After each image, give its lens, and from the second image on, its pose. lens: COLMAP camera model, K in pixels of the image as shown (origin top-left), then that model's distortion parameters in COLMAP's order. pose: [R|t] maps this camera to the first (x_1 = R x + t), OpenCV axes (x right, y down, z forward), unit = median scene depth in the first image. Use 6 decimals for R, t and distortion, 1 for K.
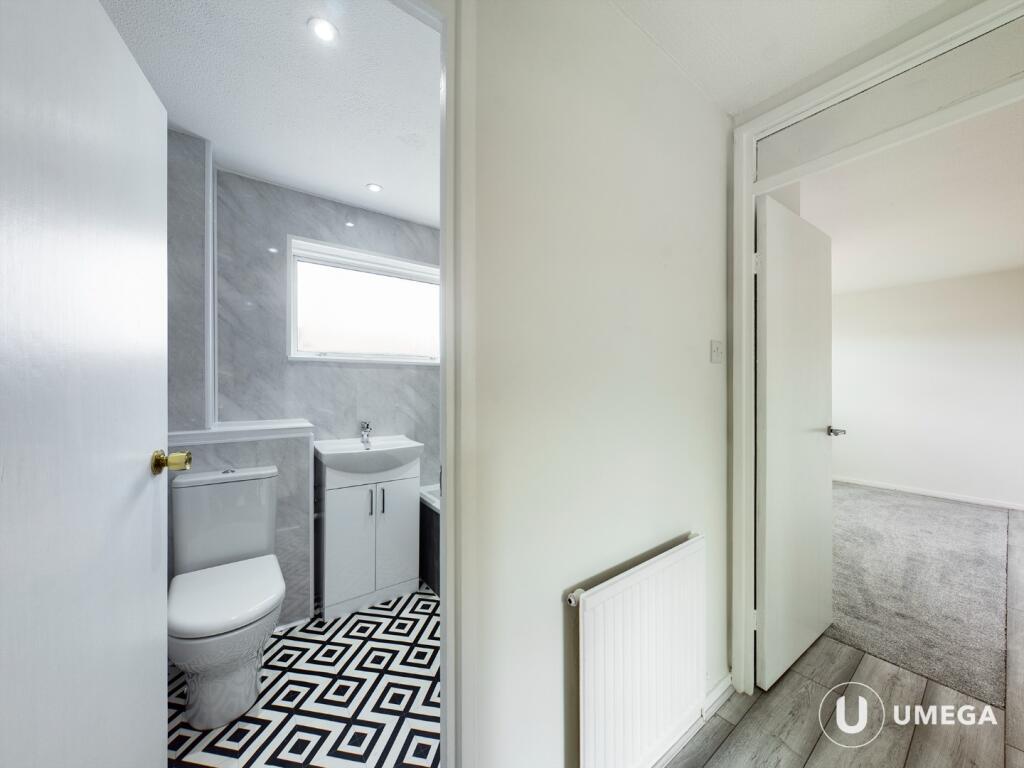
lens RADIAL K [[368.7, 0, 512.5], [0, 368.7, 385.2], [0, 0, 1]] dist [-0.001020, -0.000156]
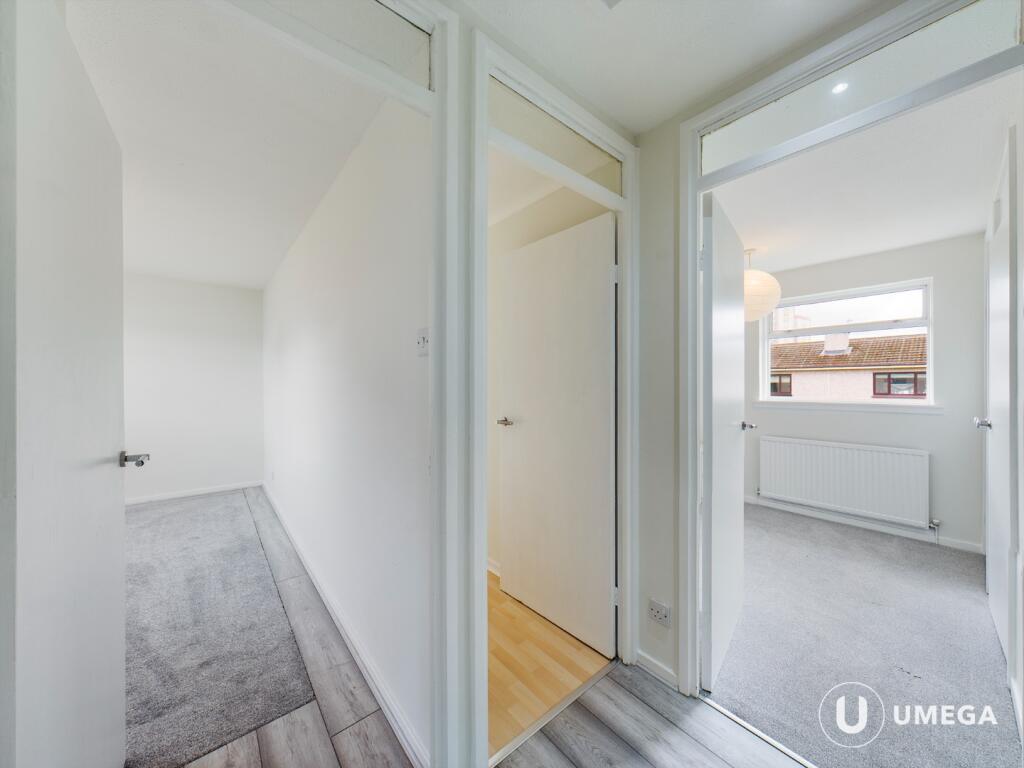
lens RADIAL K [[368.7, 0, 510.5], [0, 368.7, 383.6], [0, 0, 1]] dist [-0.001020, -0.000156]
pose [[-0.058820, -0.000814, 0.998268, 0.169915], [0.000913, 0.999999, 0.000869, -0.003858], [-0.998268, 0.000963, -0.058819, 0.322965]]
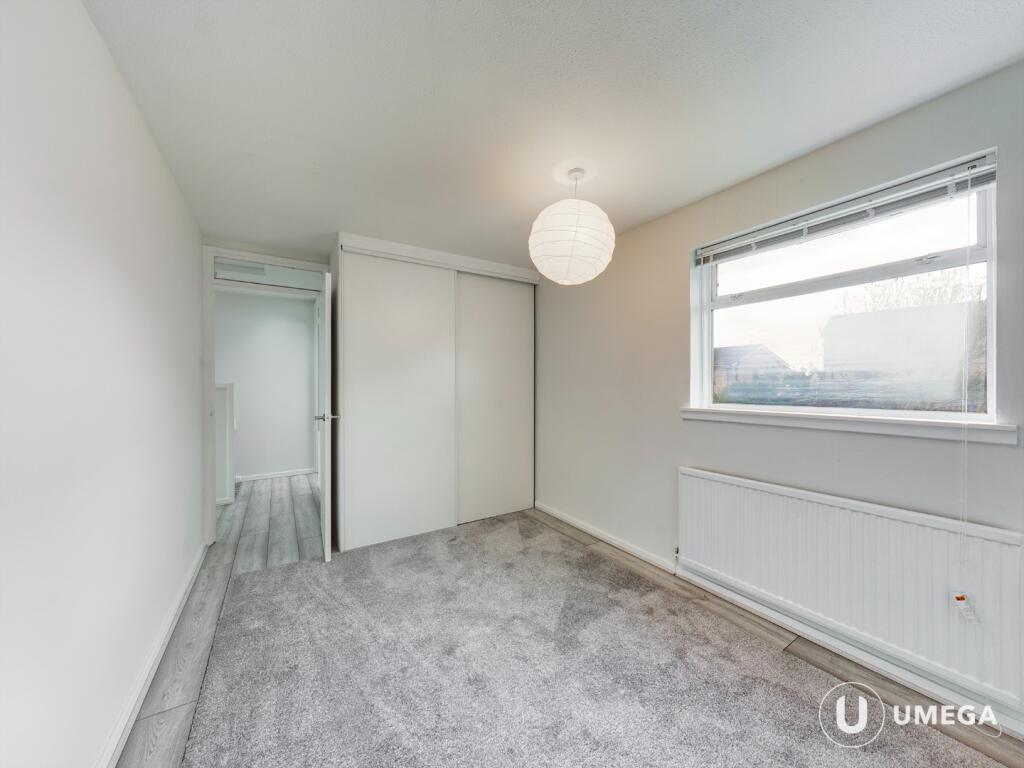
lens RADIAL K [[368.7, 0, 511.4], [0, 368.7, 382.5], [0, 0, 1]] dist [-0.001020, -0.000156]
pose [[-0.075862, 0.002924, -0.997114, 1.854493], [-0.006069, 0.999976, 0.003394, -0.016201], [0.997100, 0.006309, -0.075843, 1.528656]]
